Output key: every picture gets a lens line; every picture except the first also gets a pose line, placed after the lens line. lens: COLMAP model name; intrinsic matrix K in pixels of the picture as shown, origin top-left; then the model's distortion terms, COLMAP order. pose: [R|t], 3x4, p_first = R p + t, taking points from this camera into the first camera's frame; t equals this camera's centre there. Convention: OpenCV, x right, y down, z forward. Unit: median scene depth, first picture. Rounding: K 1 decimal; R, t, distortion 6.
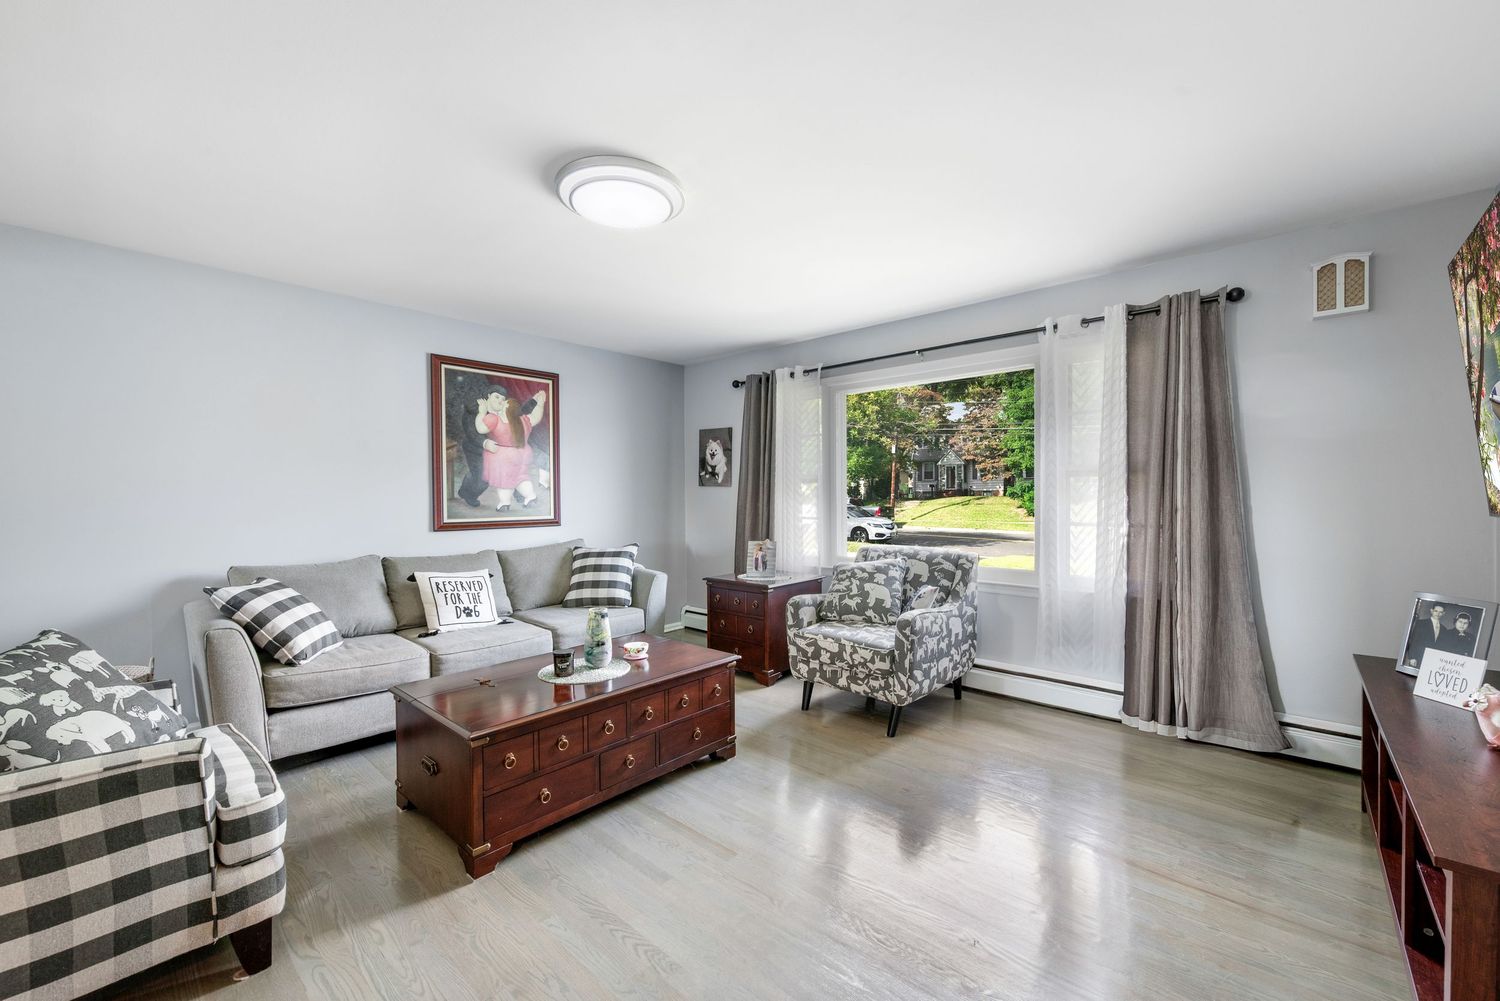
lens RADIAL K [[595.3, 0, 745.1], [0, 595.3, 503.5], [0, 0, 1]] dist [0.003023, 0.000029]
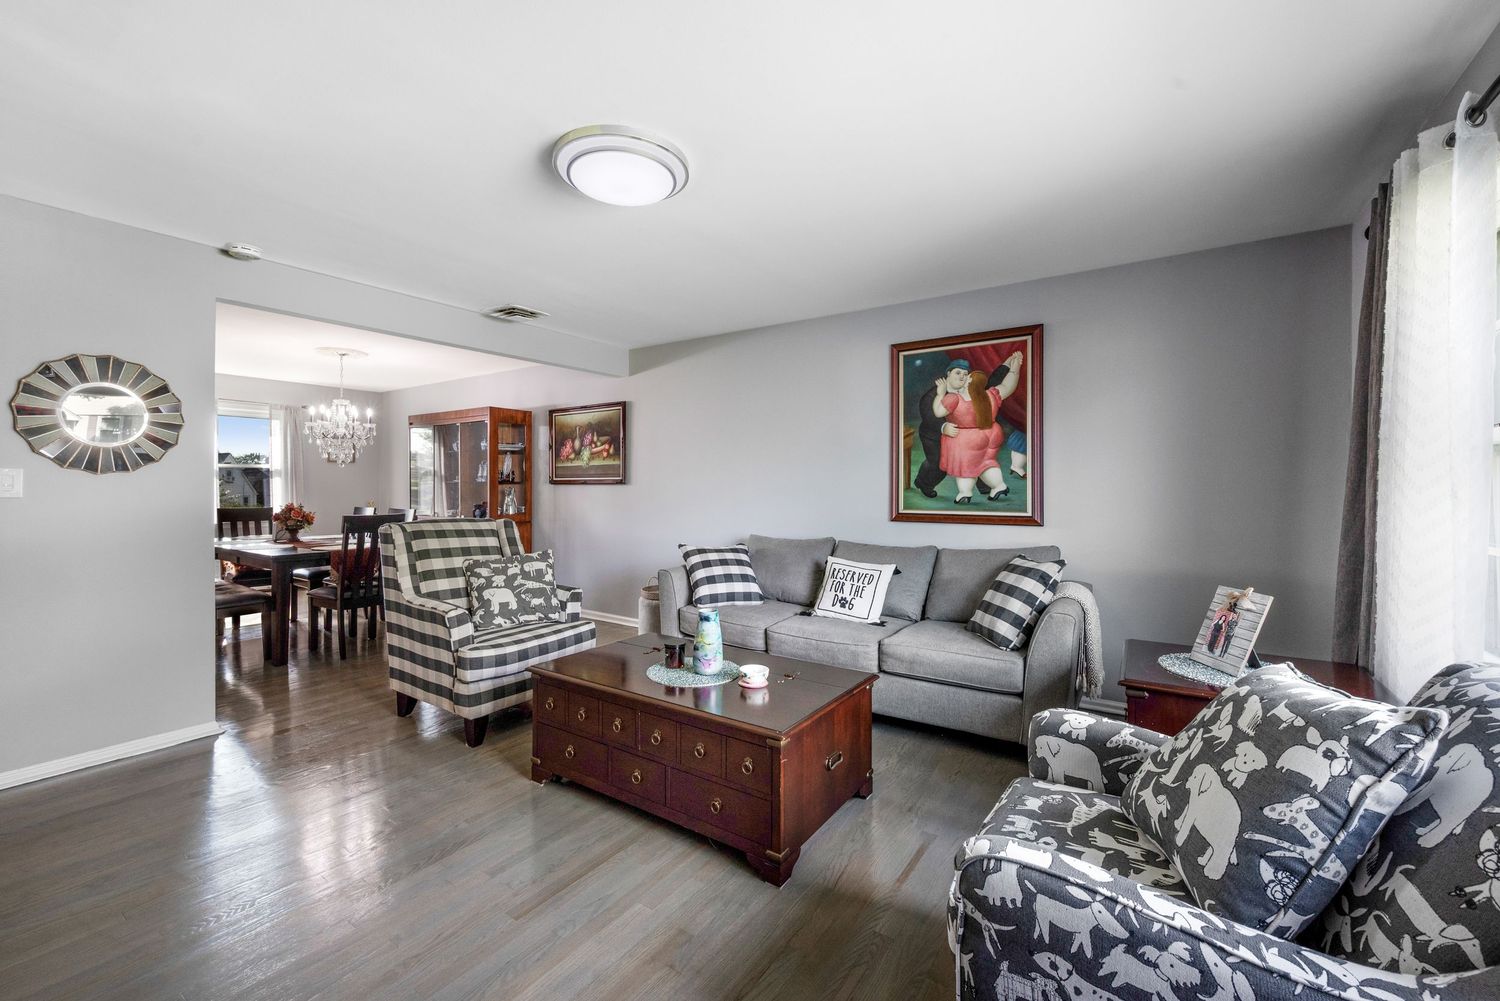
lens RADIAL K [[595.3, 0, 748.5], [0, 595.3, 488.3], [0, 0, 1]] dist [0.003023, 0.000029]
pose [[0.150937, 0.009477, -0.988498, 0.412587], [-0.014330, 0.999870, 0.007398, -0.011479], [0.988439, 0.013048, 0.151054, 0.577854]]
